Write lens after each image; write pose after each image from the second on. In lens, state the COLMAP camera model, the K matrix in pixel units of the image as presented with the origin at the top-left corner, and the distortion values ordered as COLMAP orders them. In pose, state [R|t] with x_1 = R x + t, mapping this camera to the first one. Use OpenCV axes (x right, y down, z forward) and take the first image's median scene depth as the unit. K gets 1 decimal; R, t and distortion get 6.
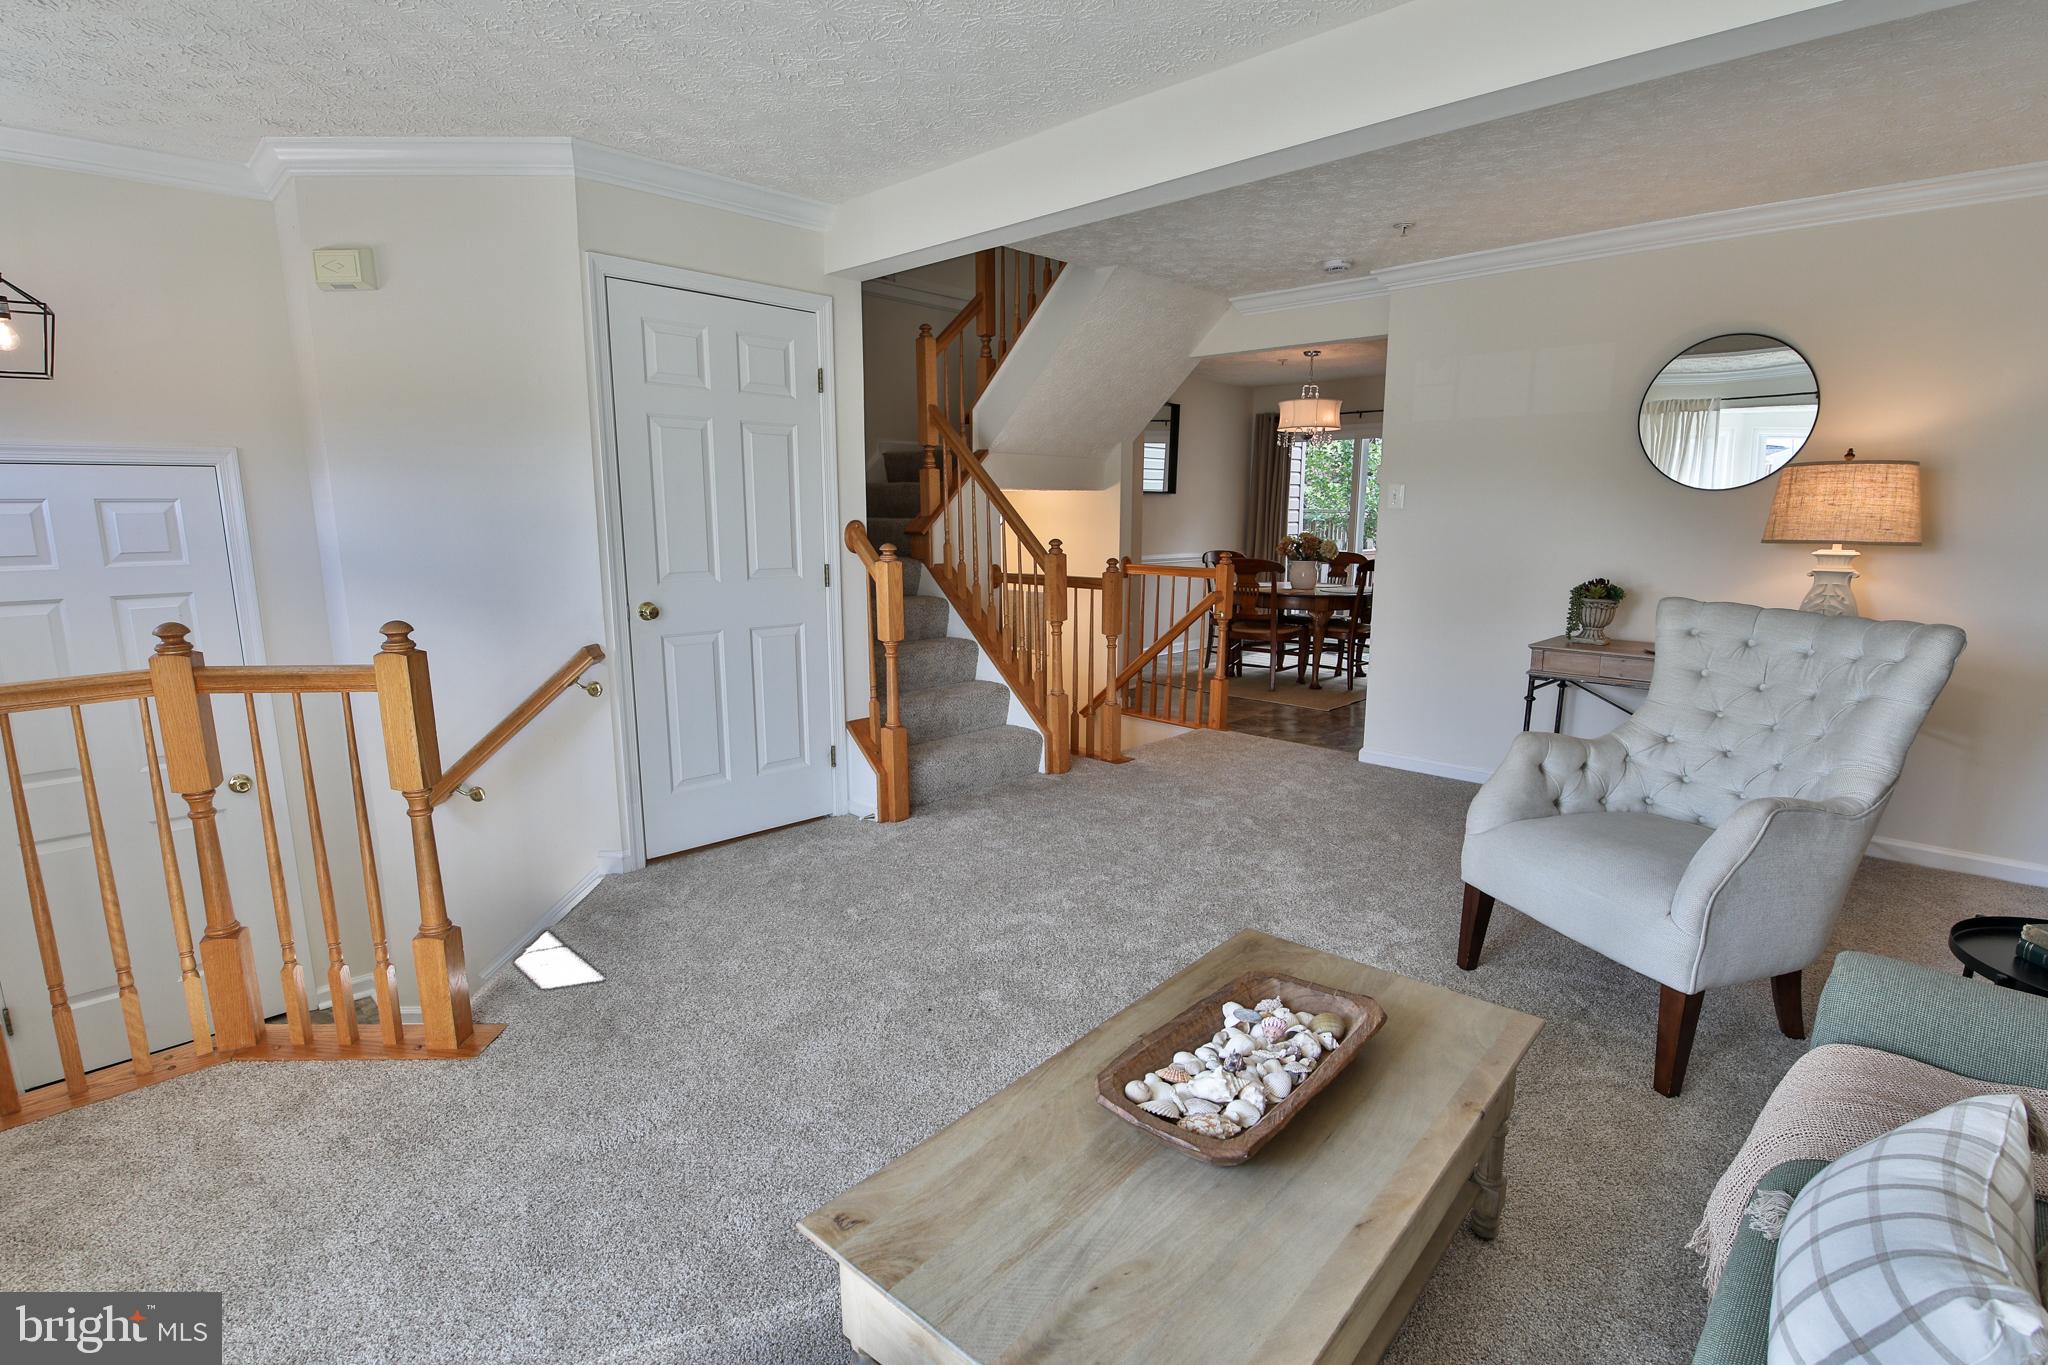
lens RADIAL K [[945.0, 0, 1021.2], [0, 945.0, 680.7], [0, 0, 1]] dist [-0.005444, -0.008781]
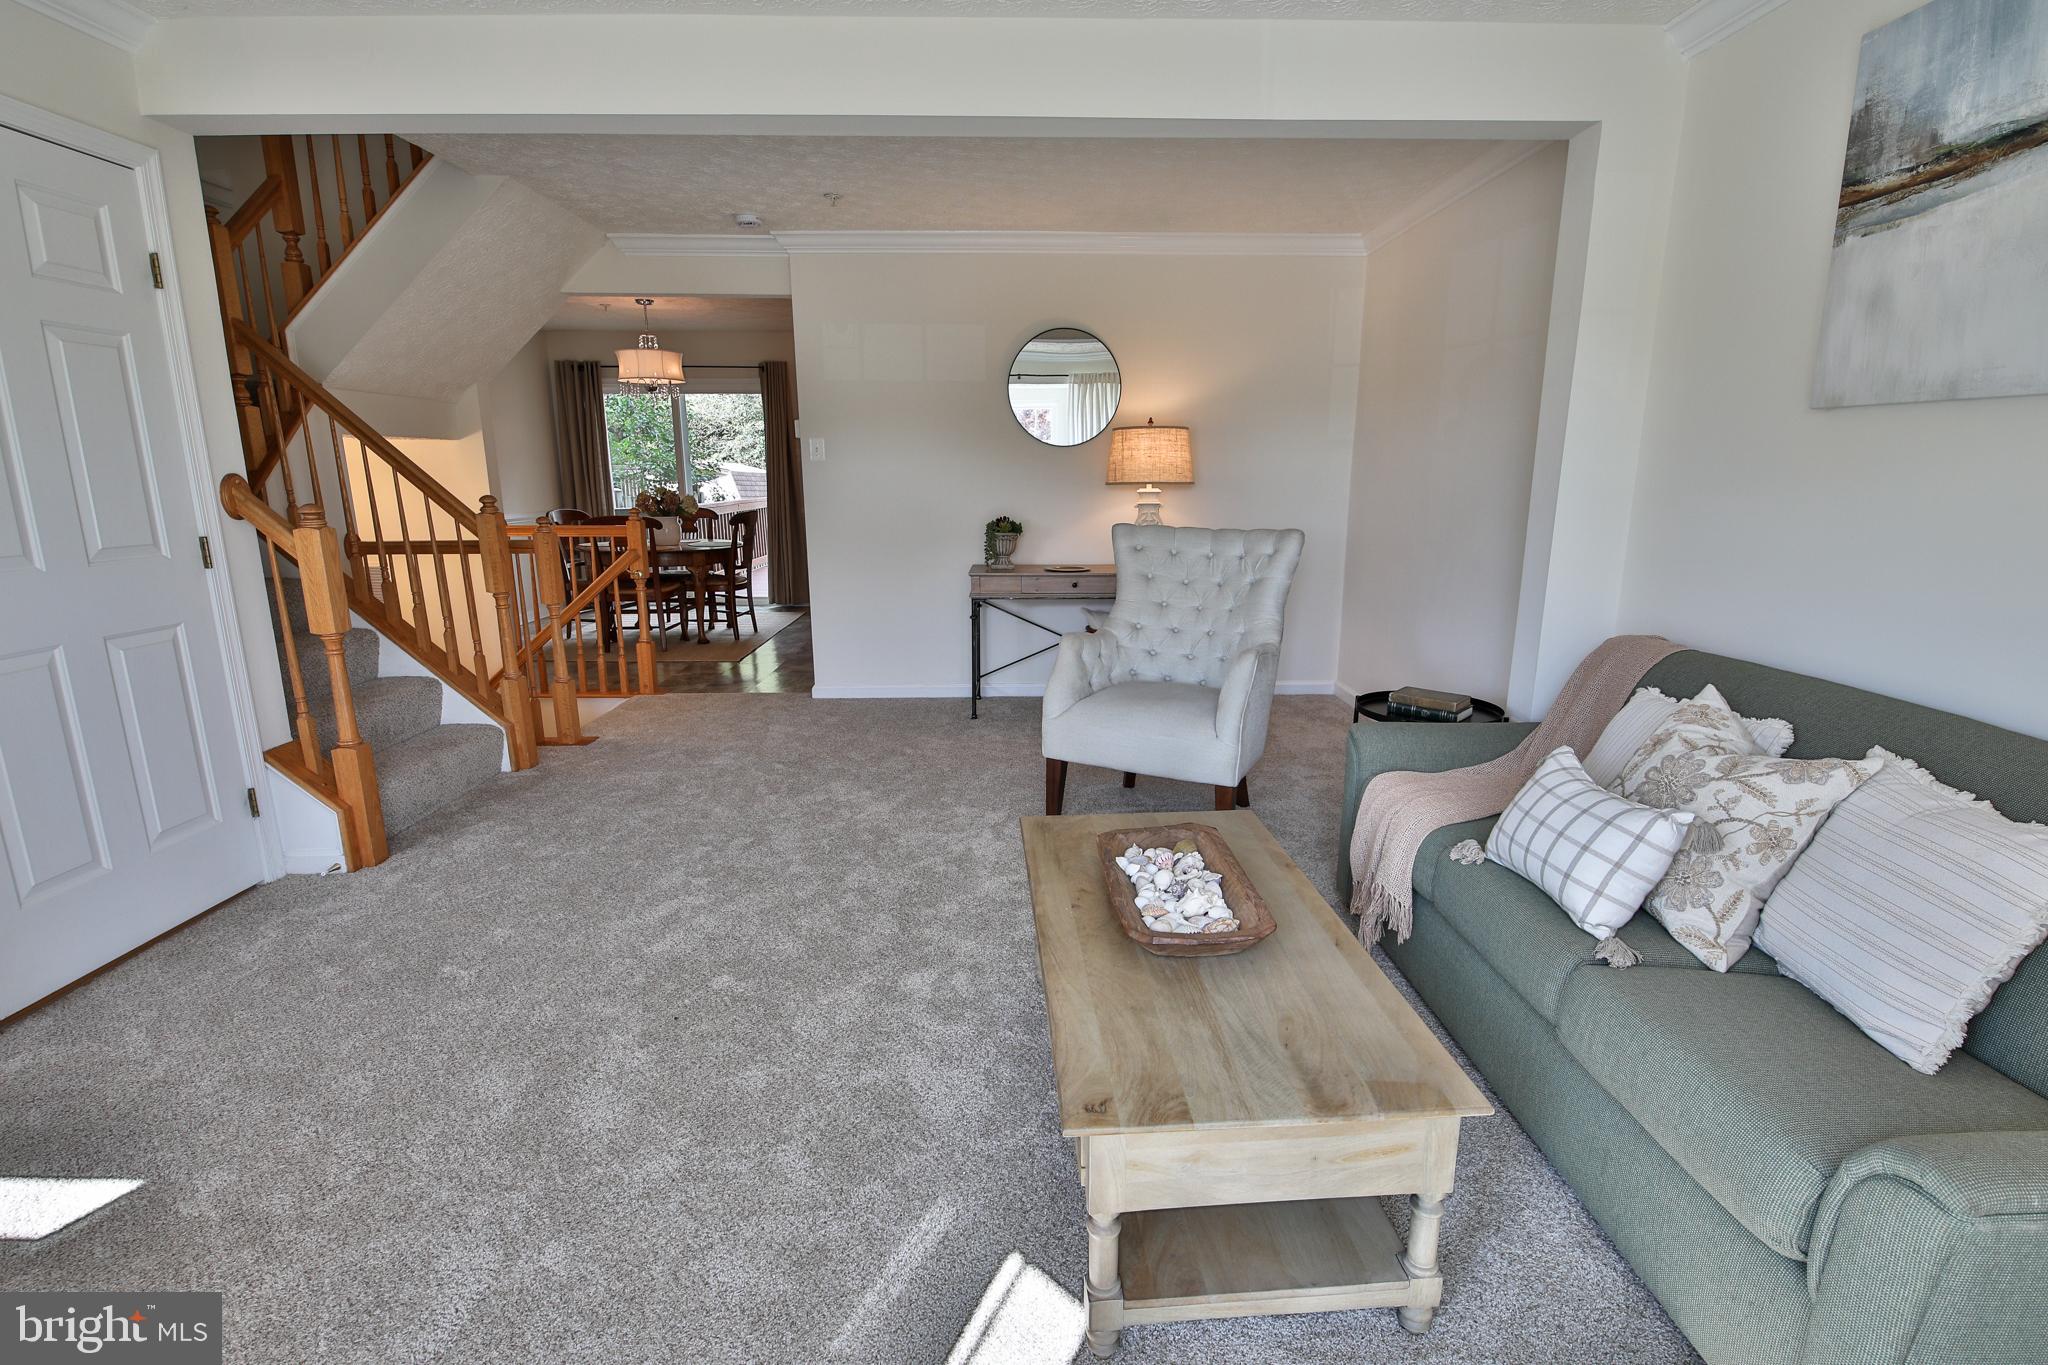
lens RADIAL K [[945.0, 0, 1012.6], [0, 945.0, 680.7], [0, 0, 1]] dist [-0.005444, -0.008781]
pose [[0.716595, -0.153415, 0.680409, -0.260842], [0.125003, 0.987964, 0.091110, -0.004995], [-0.686197, 0.019764, 0.727147, 0.077948]]
